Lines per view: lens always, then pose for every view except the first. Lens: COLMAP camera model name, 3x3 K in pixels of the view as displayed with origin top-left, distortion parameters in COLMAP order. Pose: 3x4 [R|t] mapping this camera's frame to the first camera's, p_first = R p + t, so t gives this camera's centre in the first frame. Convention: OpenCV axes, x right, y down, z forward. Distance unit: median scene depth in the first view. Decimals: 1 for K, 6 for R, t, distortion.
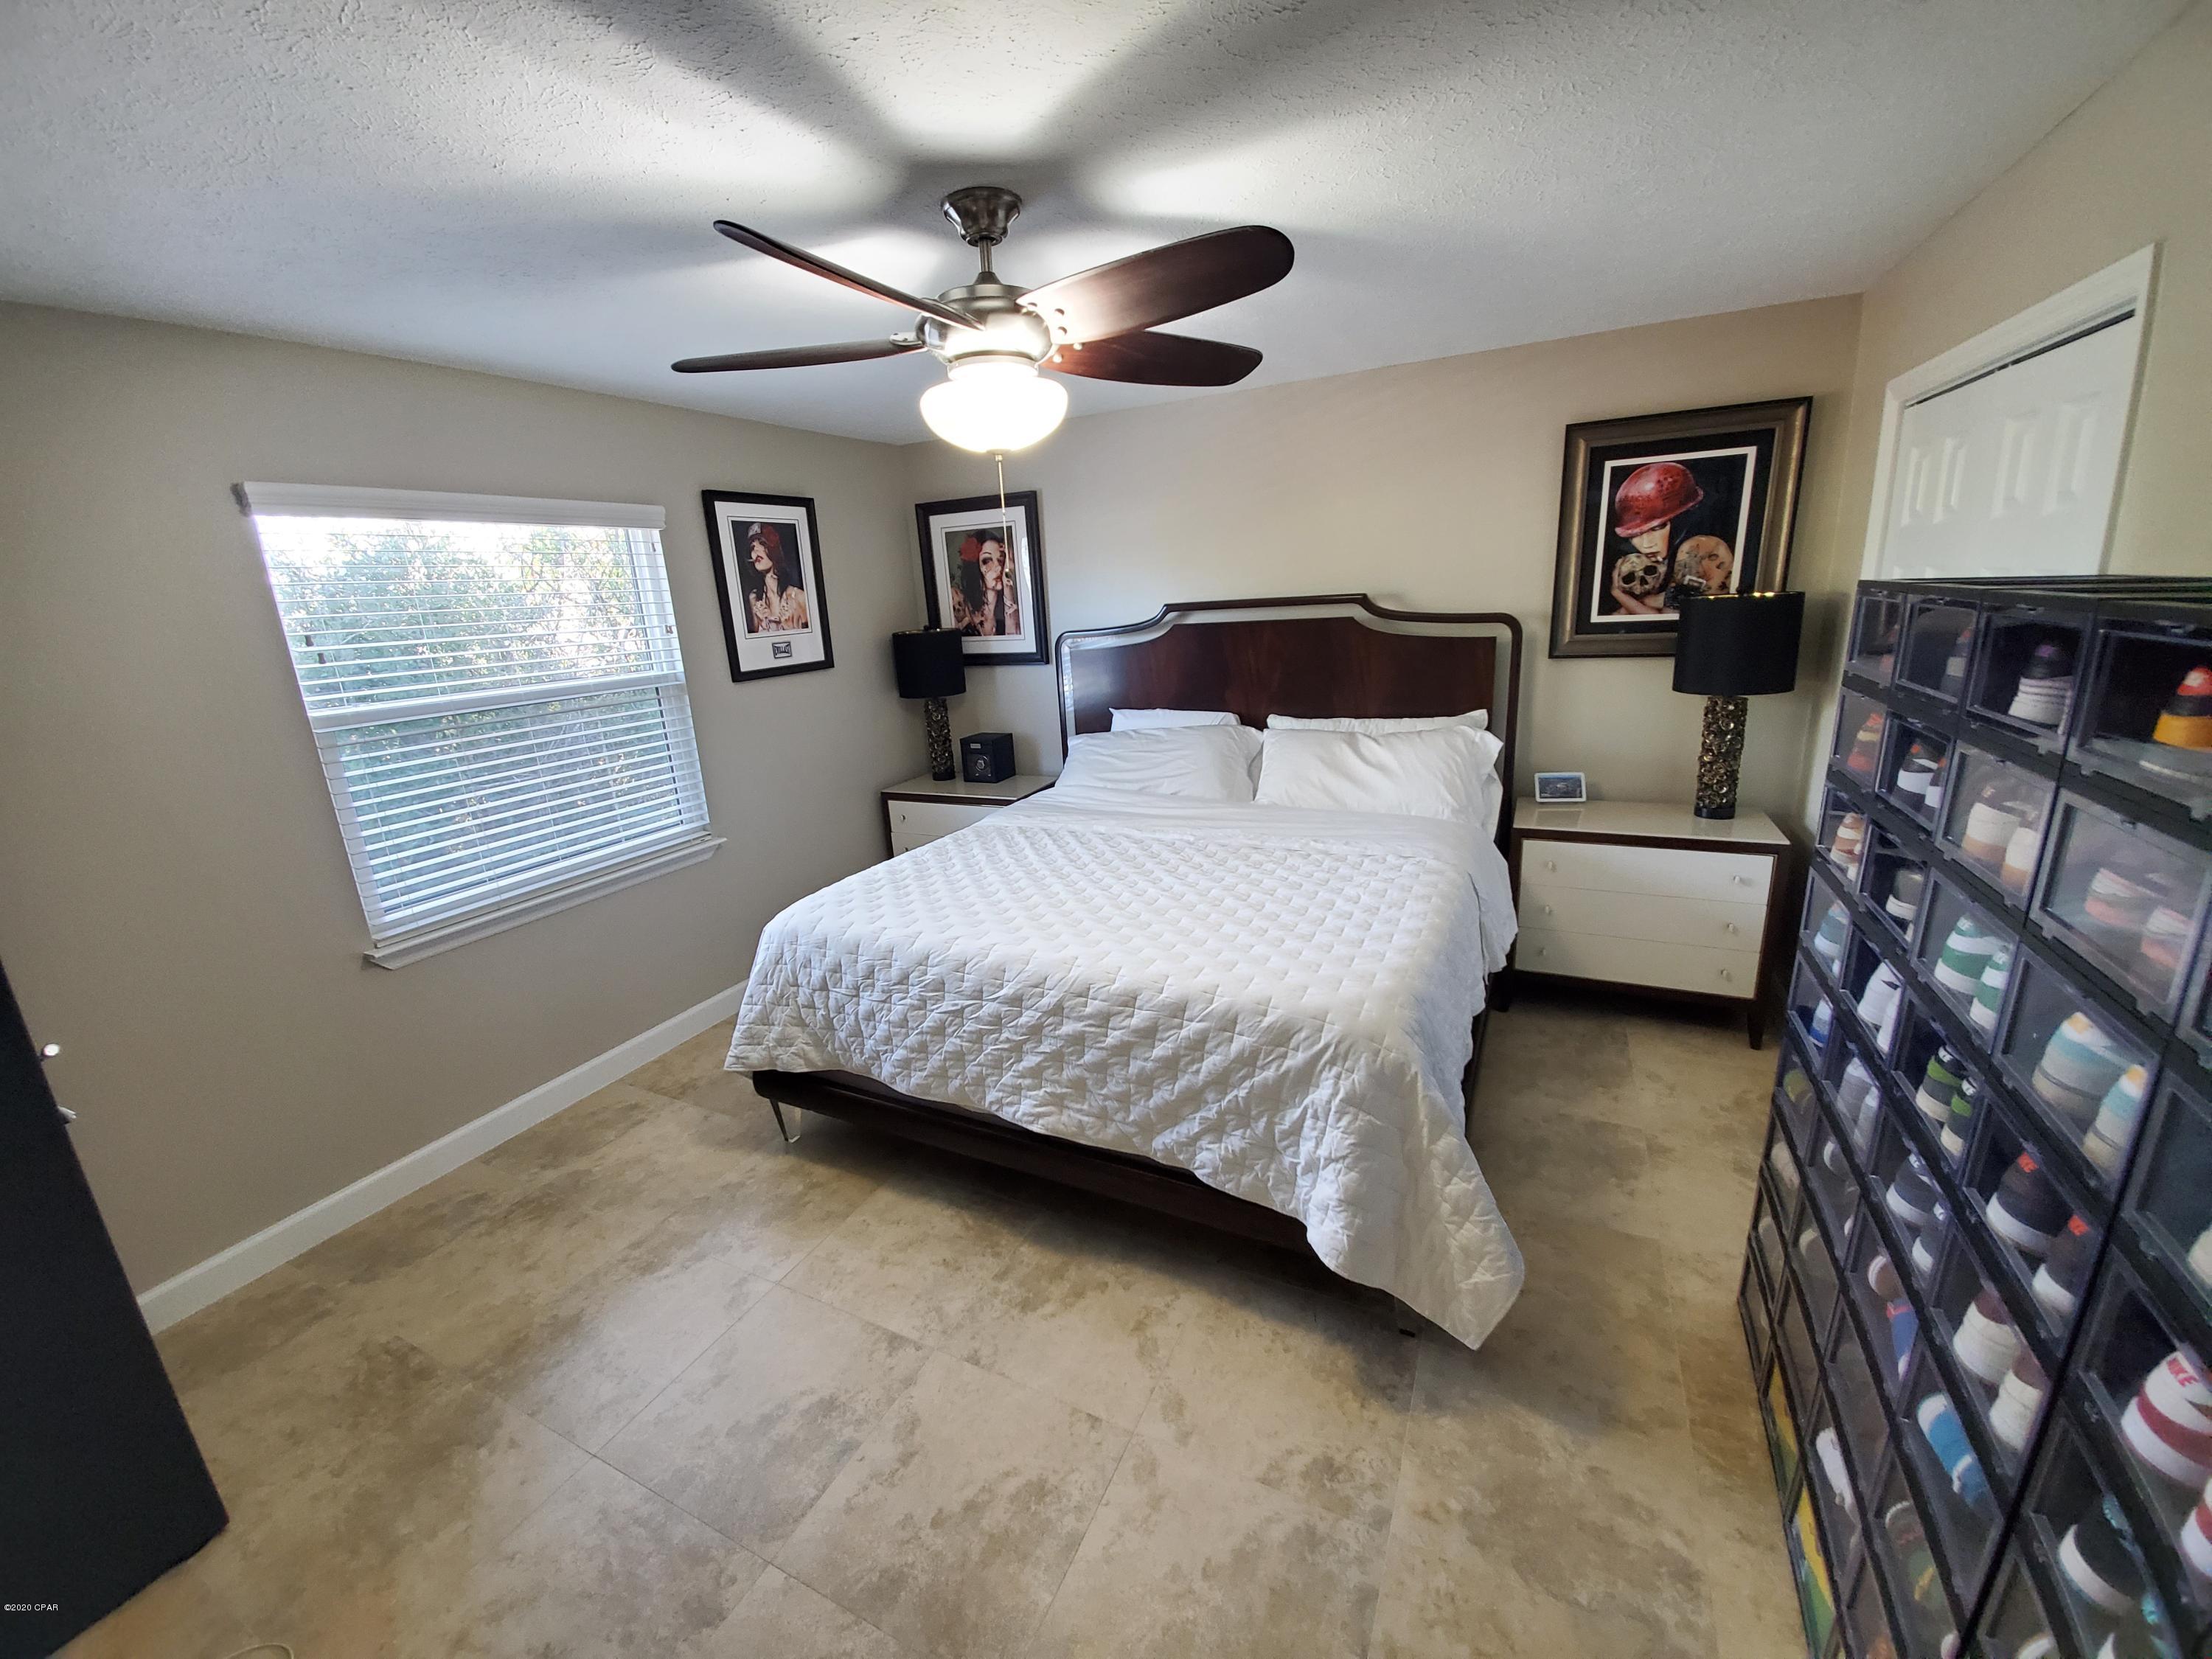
lens RADIAL K [[872.3, 0, 1096.3], [0, 872.3, 829.4], [0, 0, 1]] dist [0.010058, -0.013996]
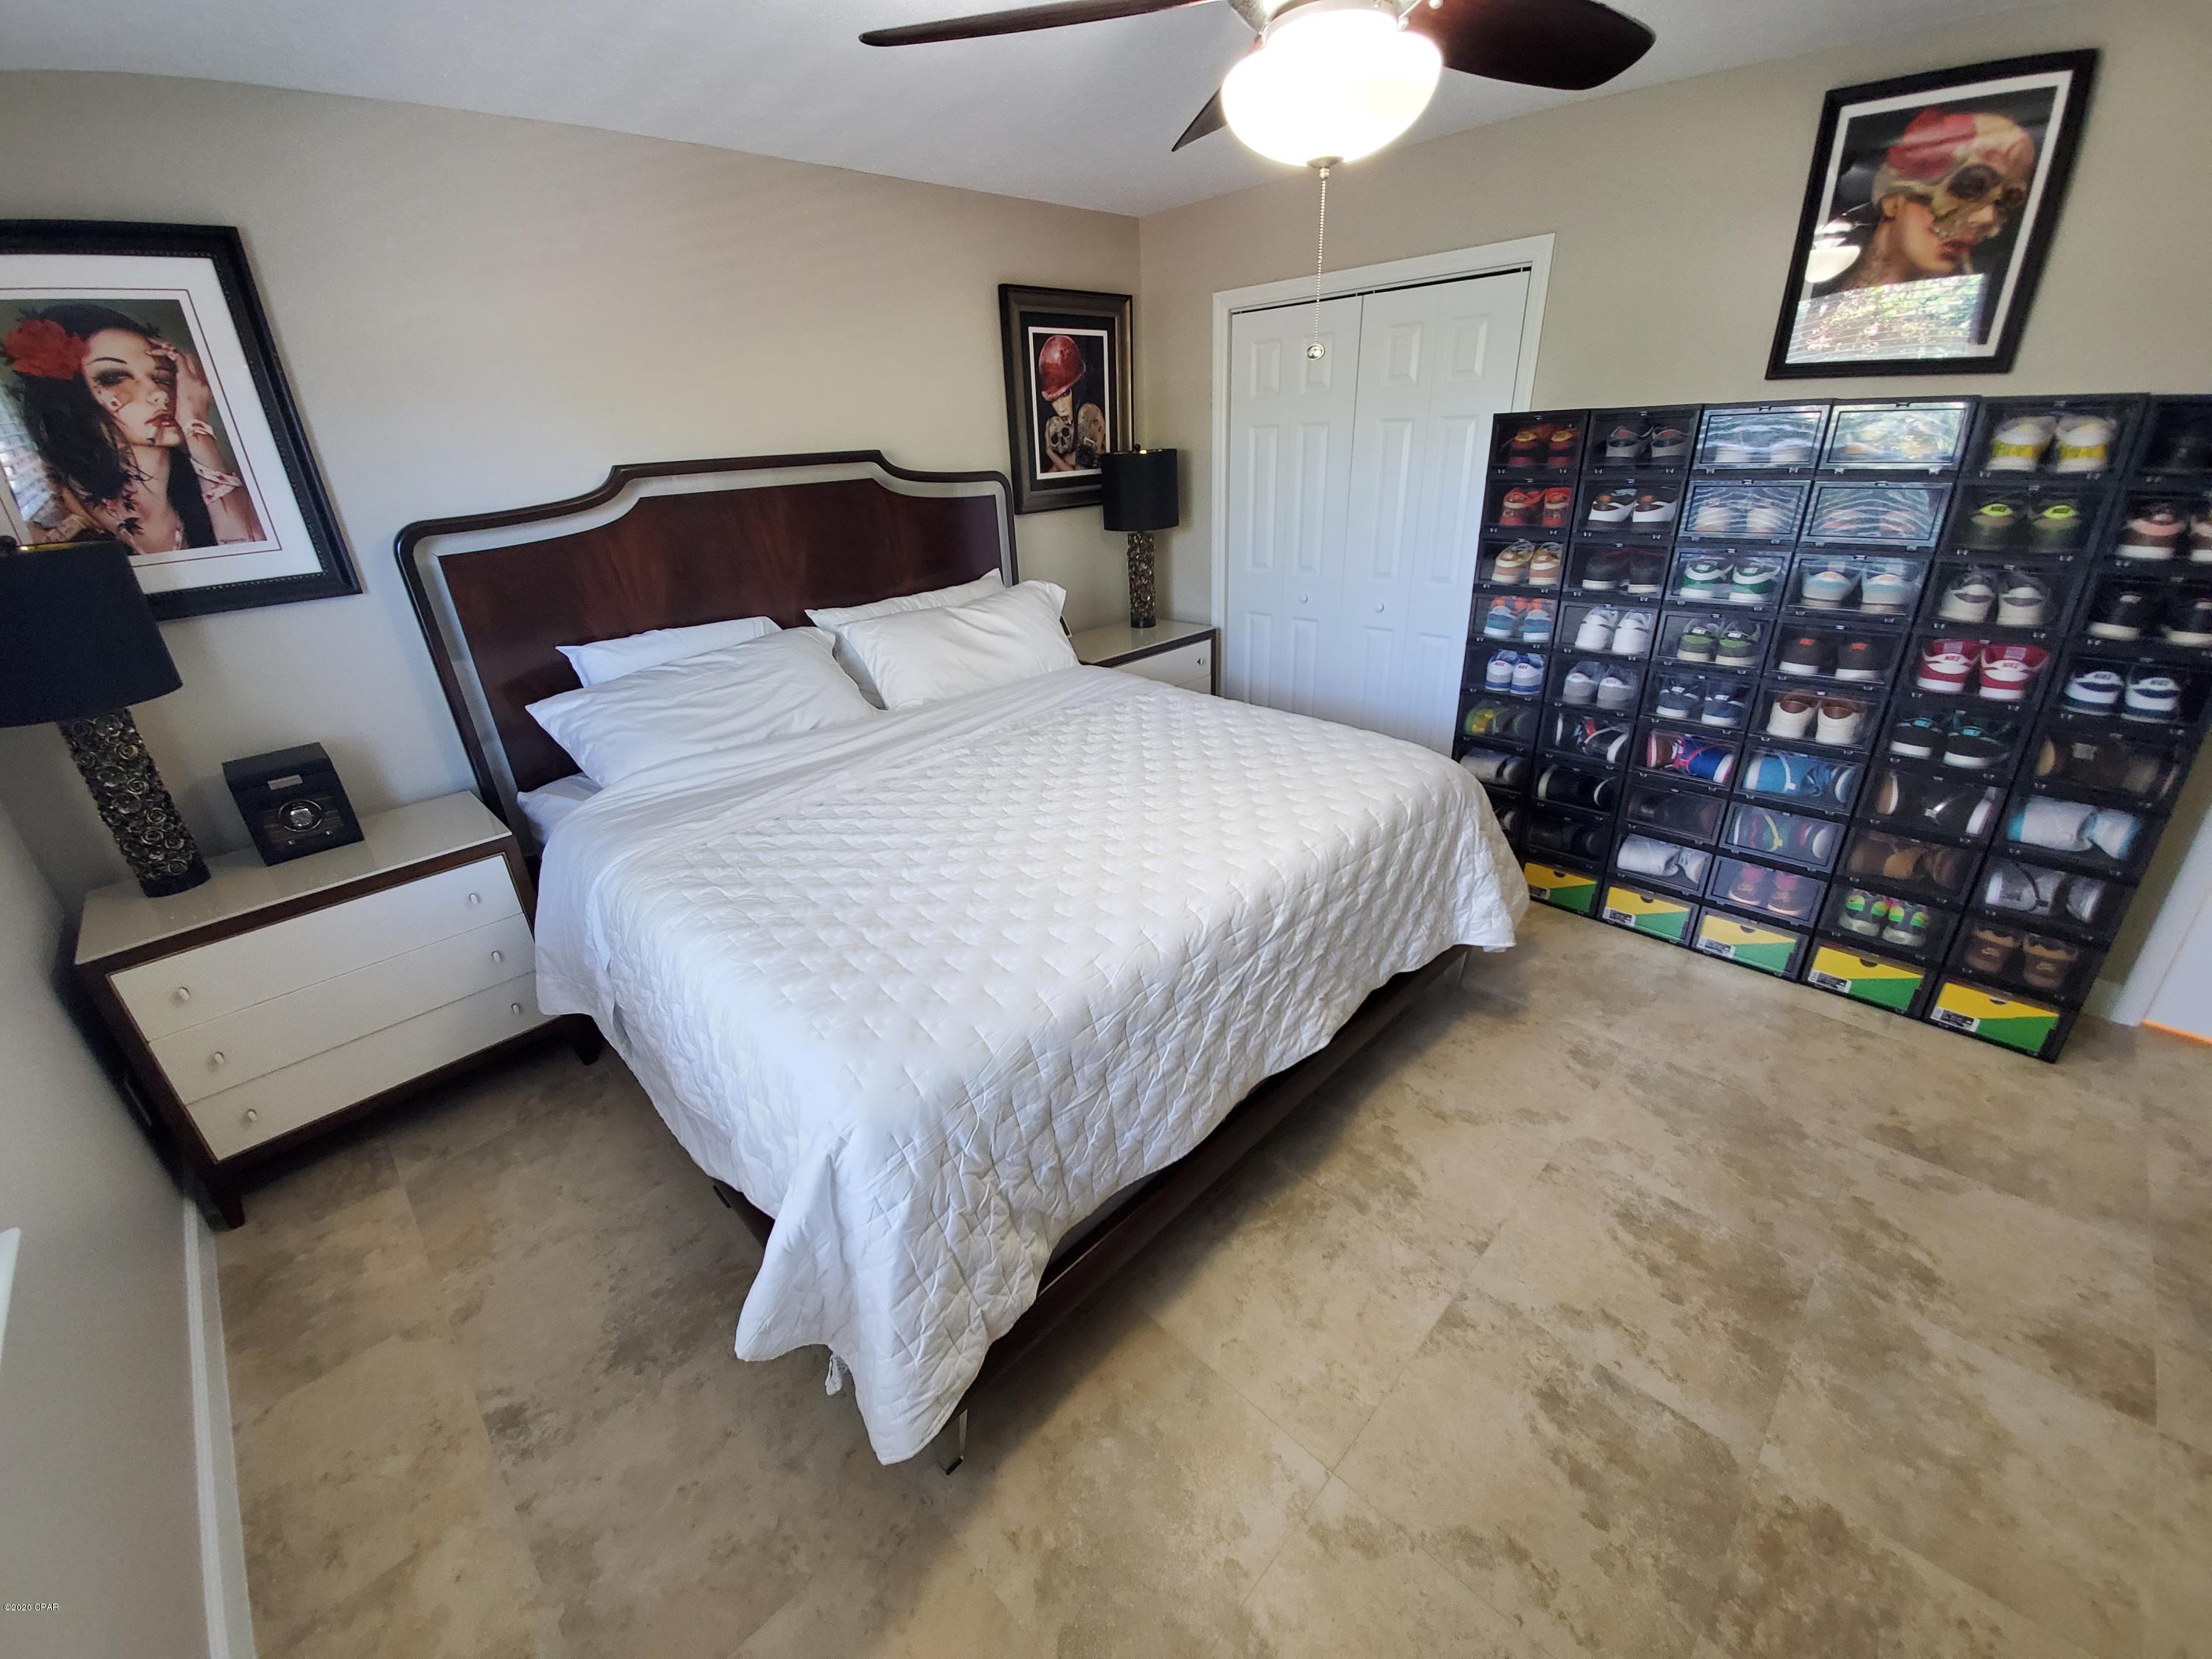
lens RADIAL K [[872.3, 0, 1095.2], [0, 872.3, 828.7], [0, 0, 1]] dist [0.010058, -0.013996]
pose [[0.323417, -0.352271, 0.878241, -0.577794], [0.278053, 0.922527, 0.267640, -0.105122], [-0.904482, 0.157639, 0.396311, 0.574874]]
